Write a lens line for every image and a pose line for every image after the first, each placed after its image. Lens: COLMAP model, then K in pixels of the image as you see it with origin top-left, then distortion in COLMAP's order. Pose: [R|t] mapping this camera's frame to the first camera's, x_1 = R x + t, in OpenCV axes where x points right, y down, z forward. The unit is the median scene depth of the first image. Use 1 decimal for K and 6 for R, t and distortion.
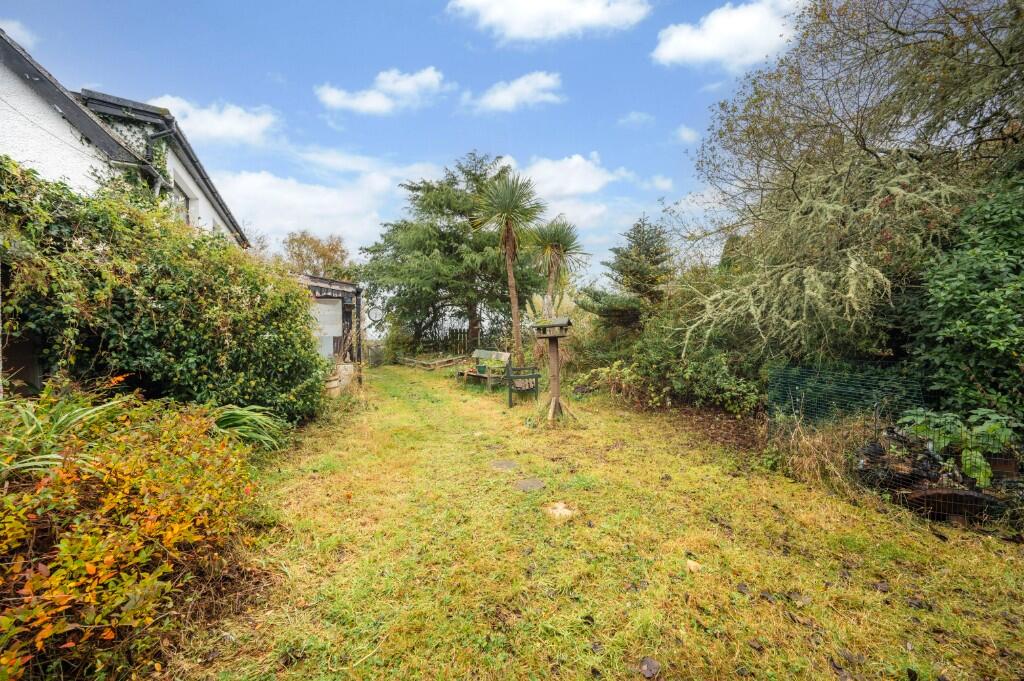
lens RADIAL K [[405.9, 0, 512.0], [0, 405.9, 340.5], [0, 0, 1]] dist [-0.001159, -0.000062]
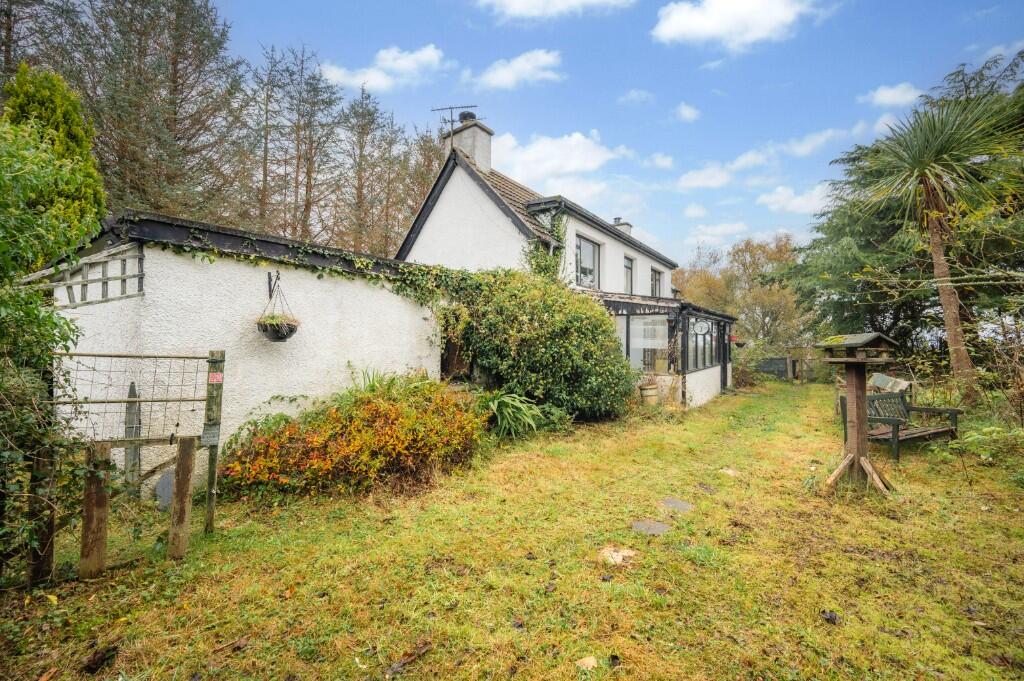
lens RADIAL K [[405.9, 0, 512.0], [0, 405.9, 340.5], [0, 0, 1]] dist [-0.001159, -0.000062]
pose [[0.451485, 0.003937, -0.892270, 0.412903], [-0.021799, 0.999740, -0.006619, -0.020000], [0.892013, 0.022439, 0.451453, 0.182020]]
